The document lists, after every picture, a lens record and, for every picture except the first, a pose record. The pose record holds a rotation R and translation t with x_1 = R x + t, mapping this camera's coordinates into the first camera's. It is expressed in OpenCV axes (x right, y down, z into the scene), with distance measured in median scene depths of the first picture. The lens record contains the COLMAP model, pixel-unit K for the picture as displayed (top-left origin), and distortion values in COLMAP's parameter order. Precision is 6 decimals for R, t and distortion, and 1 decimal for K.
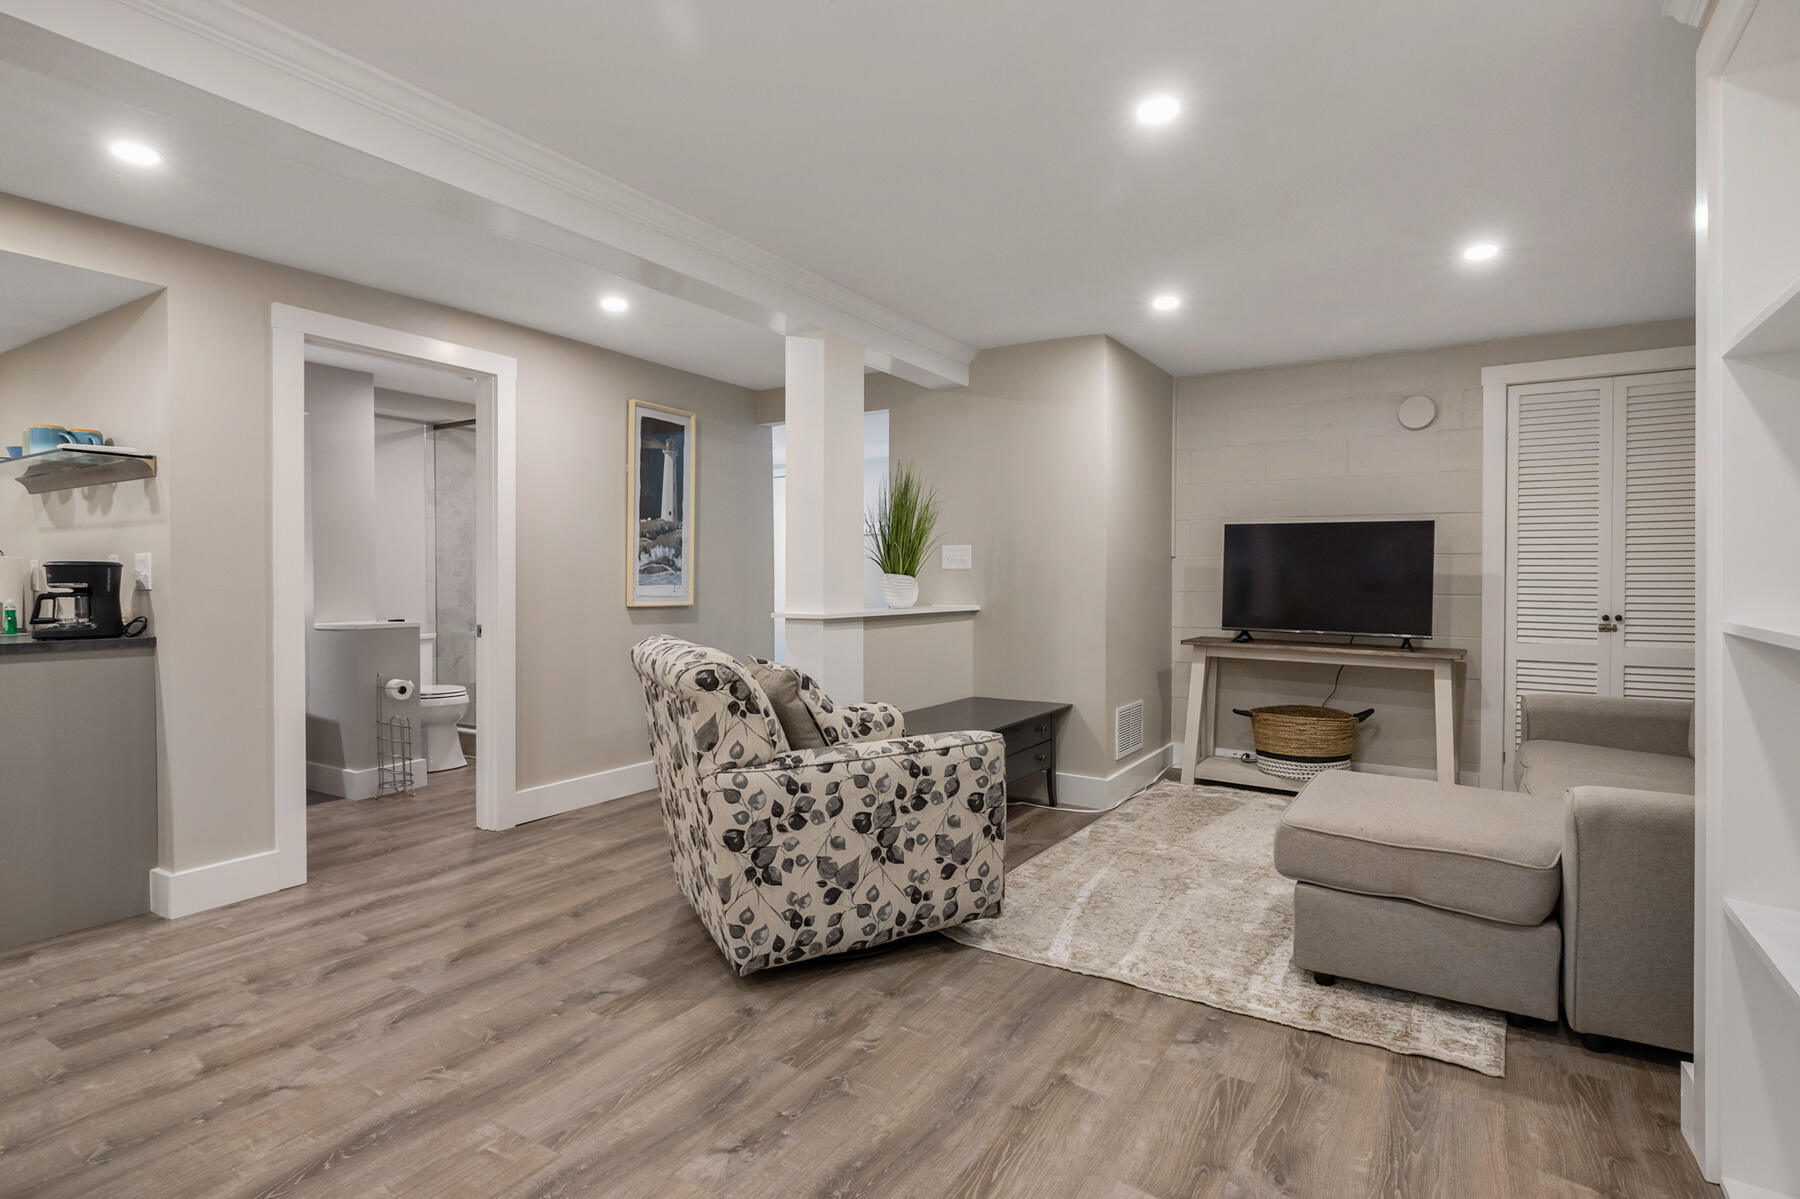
lens RADIAL K [[925.6, 0, 897.6], [0, 925.6, 584.7], [0, 0, 1]] dist [0.003615, 0.001047]
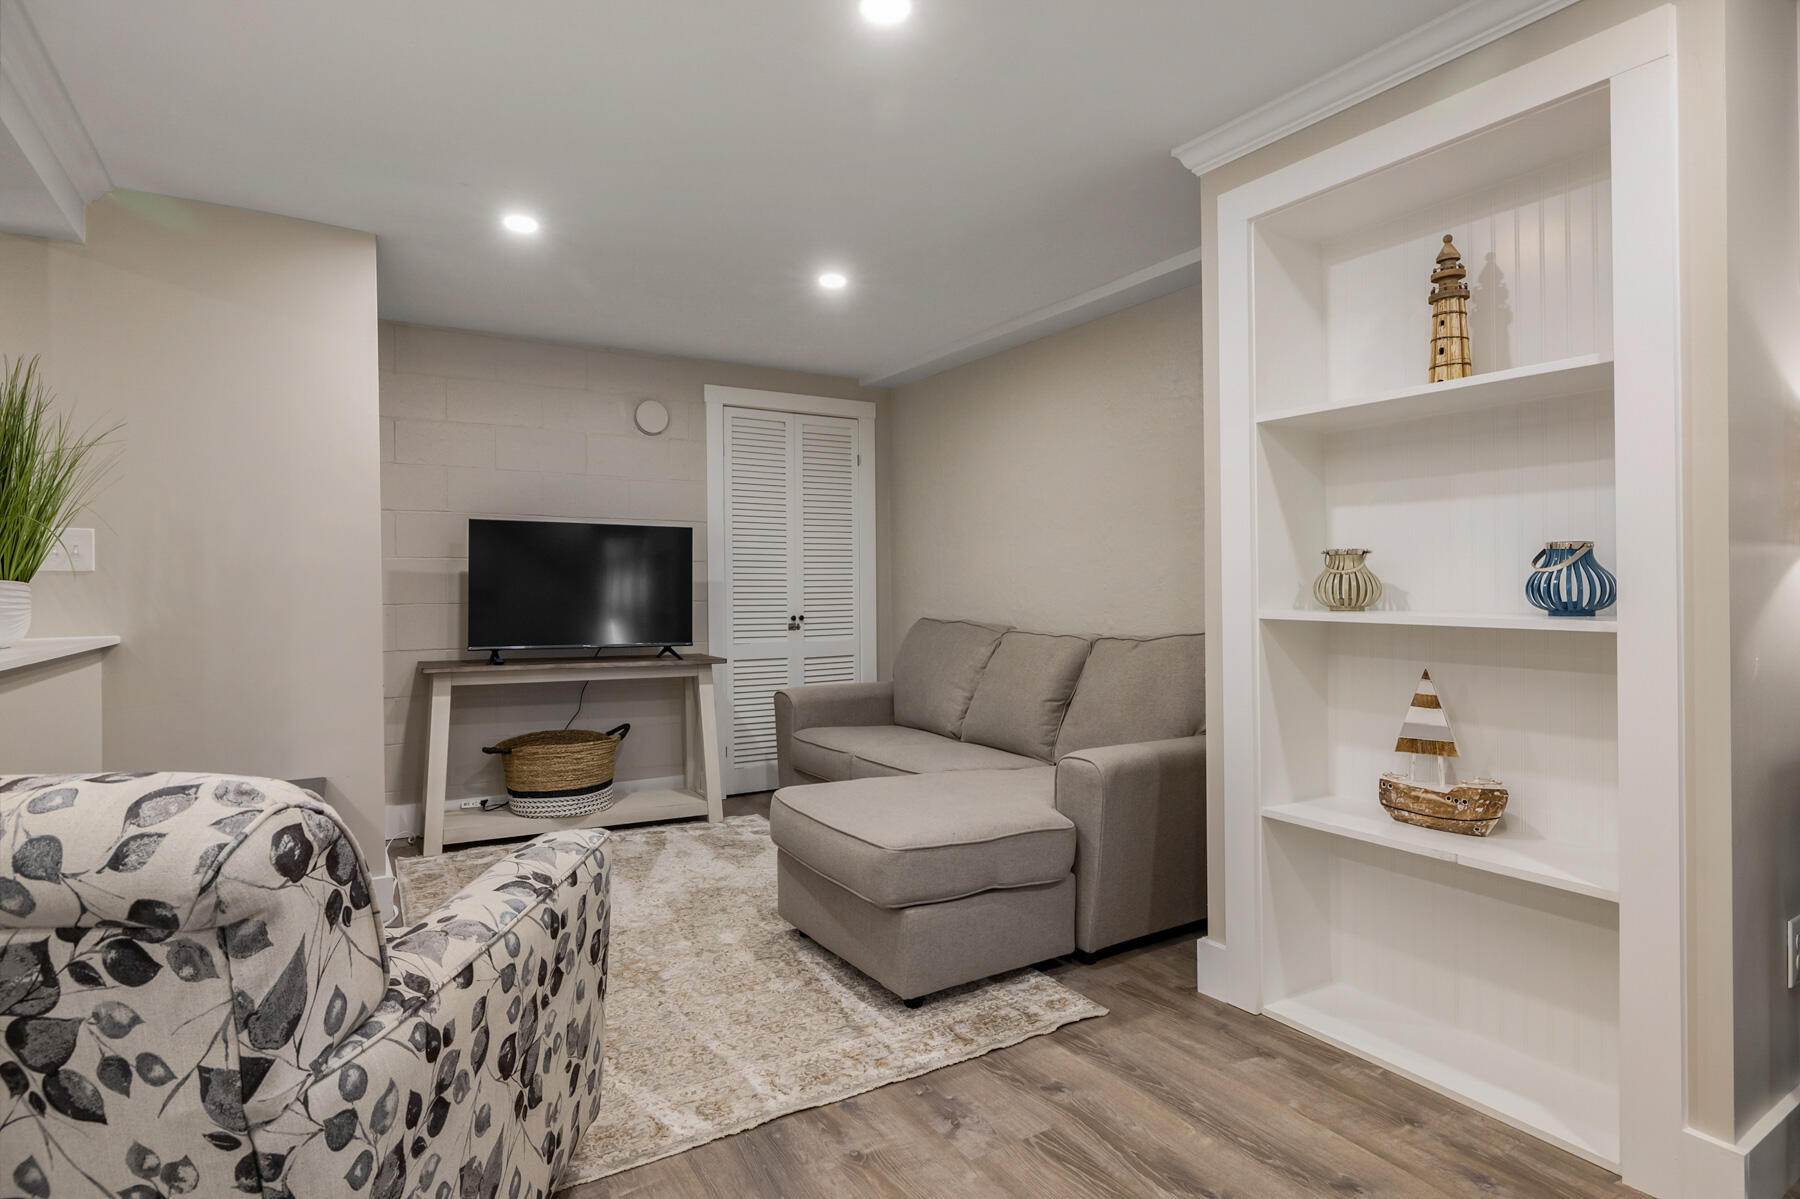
lens RADIAL K [[950.4, 0, 901.9], [0, 950.4, 587.3], [0, 0, 1]] dist [-0.002149, -0.000284]
pose [[0.432744, -0.005857, 0.901498, -0.439262], [0.013801, 0.999905, -0.000129, -0.002112], [-0.901411, 0.012497, 0.432784, 0.597860]]
